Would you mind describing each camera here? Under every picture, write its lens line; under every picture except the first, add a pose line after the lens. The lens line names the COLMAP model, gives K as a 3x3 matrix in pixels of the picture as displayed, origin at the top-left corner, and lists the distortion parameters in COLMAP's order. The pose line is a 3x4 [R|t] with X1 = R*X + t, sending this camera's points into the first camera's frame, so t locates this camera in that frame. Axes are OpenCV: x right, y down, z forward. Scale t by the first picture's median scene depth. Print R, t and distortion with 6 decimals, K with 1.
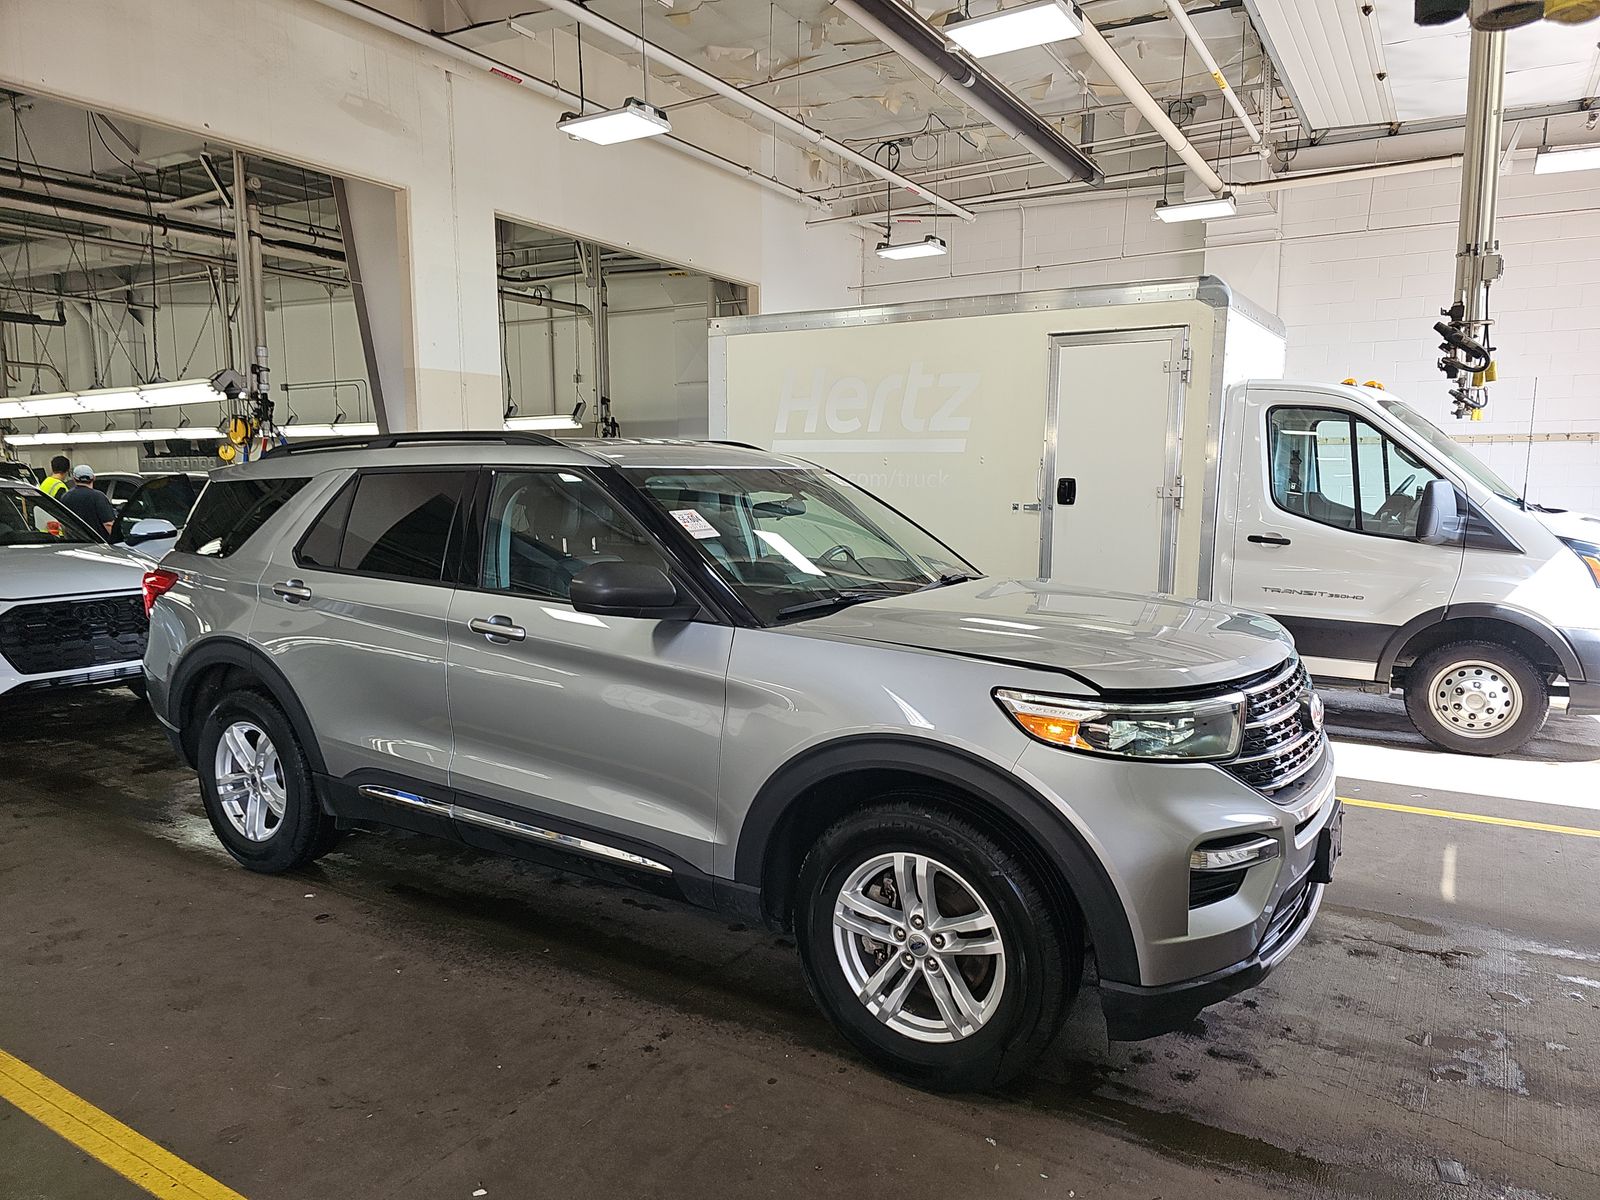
lens RADIAL K [[1056.7, 0, 810.3], [0, 1056.7, 605.6], [0, 0, 1]] dist [0.037467, -0.036381]
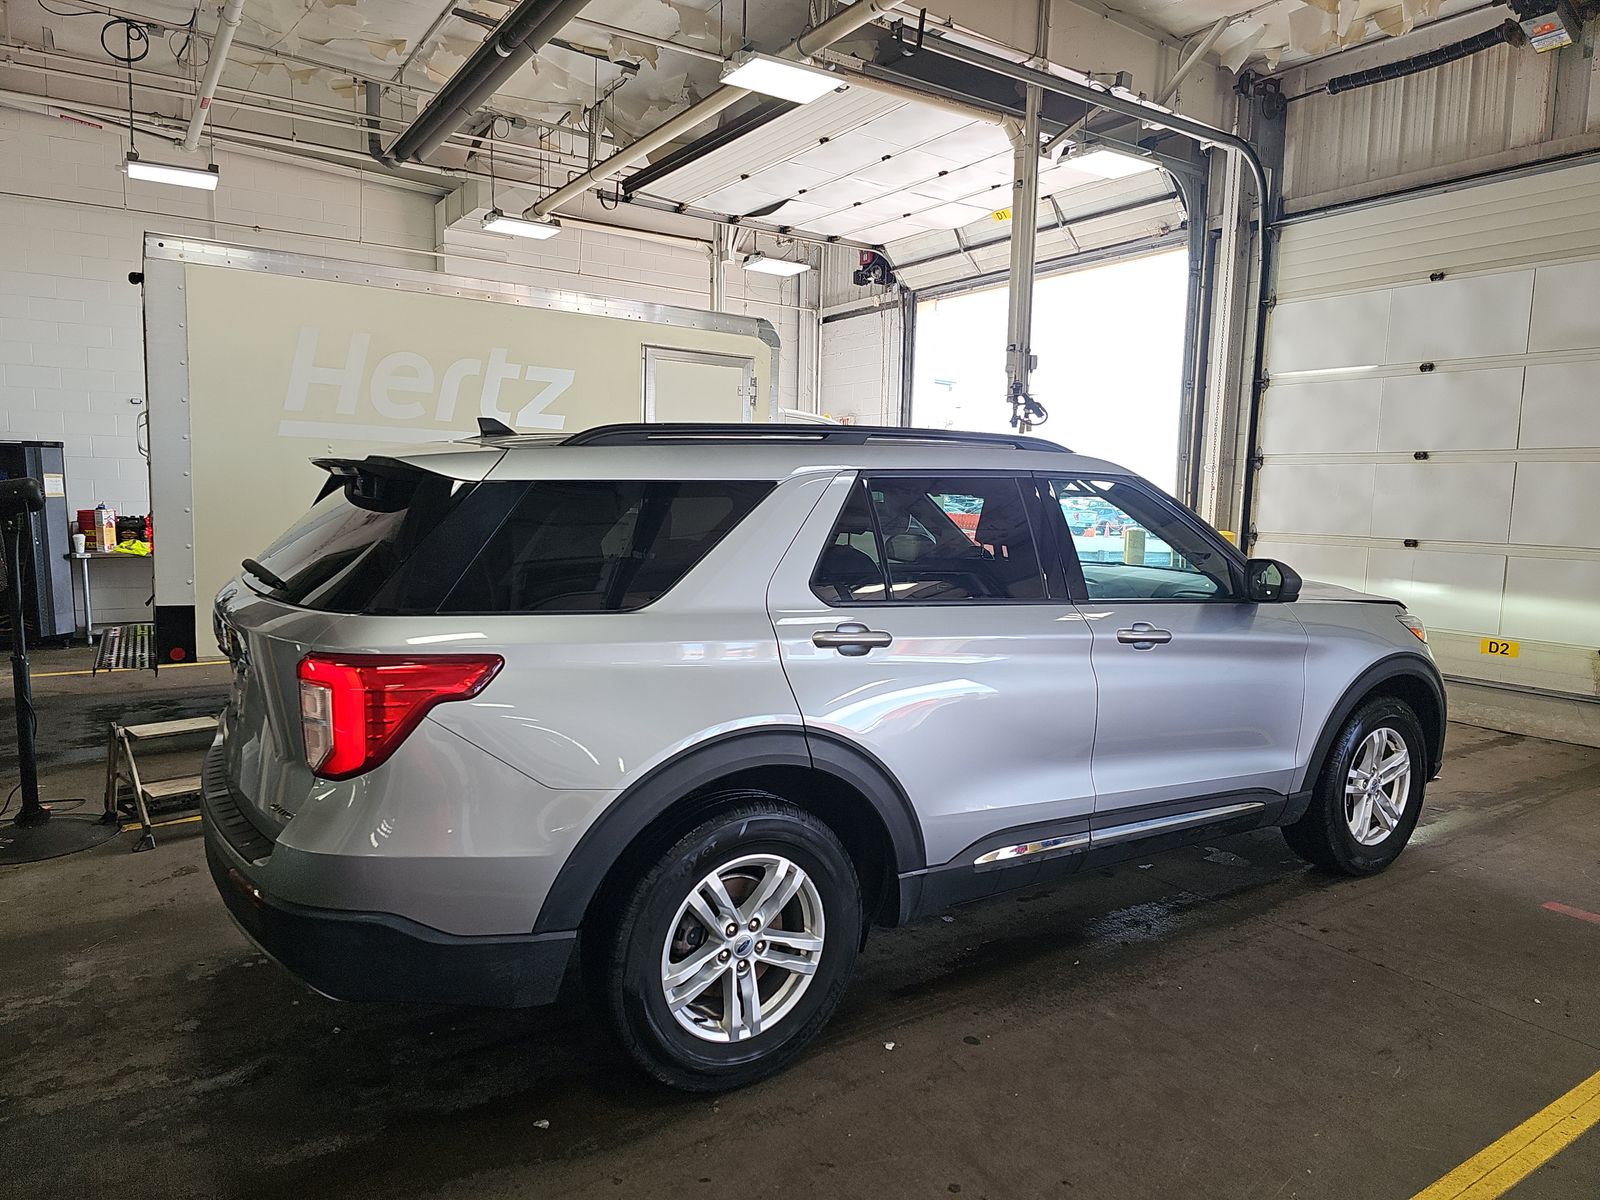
lens RADIAL K [[1056.7, 0, 792.8], [0, 1056.7, 612.4], [0, 0, 1]] dist [0.037467, -0.036381]
pose [[0.428048, -0.095987, 0.898644, -1.127300], [0.088582, 0.994012, 0.063980, -0.079047], [-0.899404, 0.052218, 0.433987, 0.722520]]
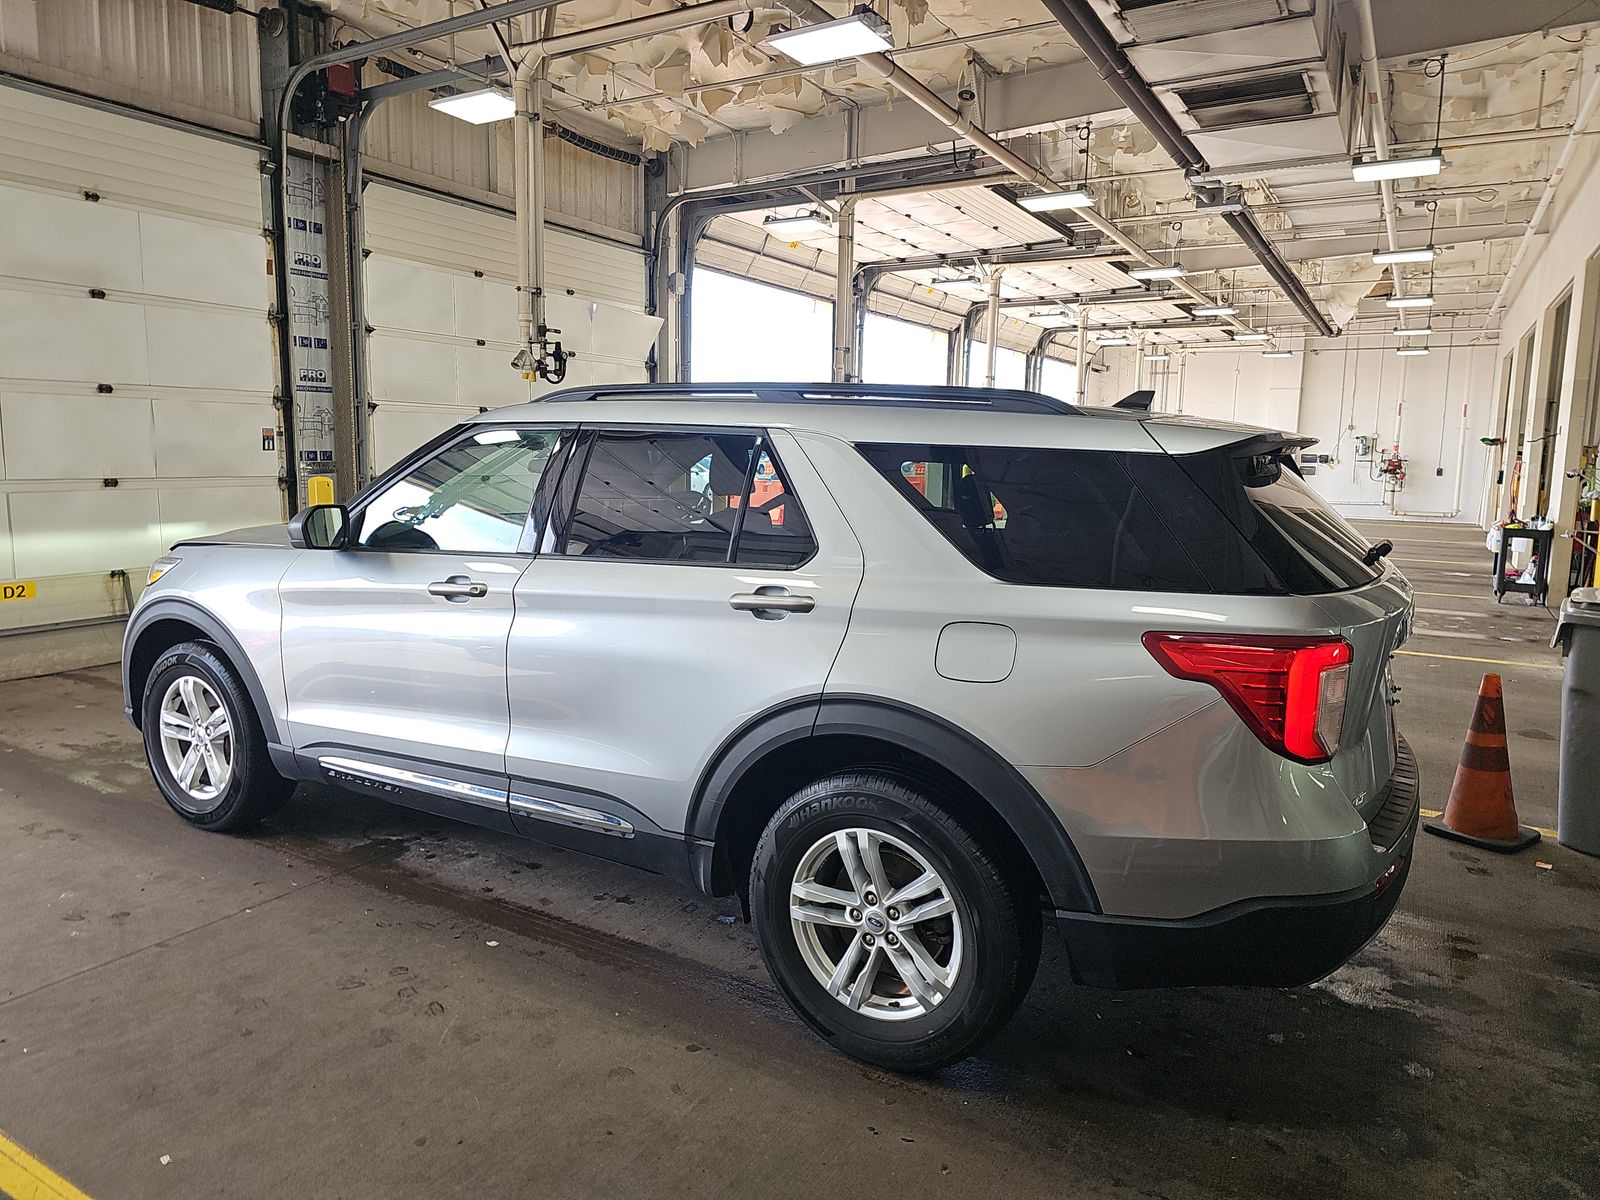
lens RADIAL K [[1056.7, 0, 791.5], [0, 1056.7, 594.6], [0, 0, 1]] dist [0.037467, -0.036381]
pose [[-0.999555, -0.010461, -0.027934, -0.235820], [-0.017149, 0.967773, 0.251241, -0.231346], [0.024405, 0.251608, -0.967521, 2.028479]]
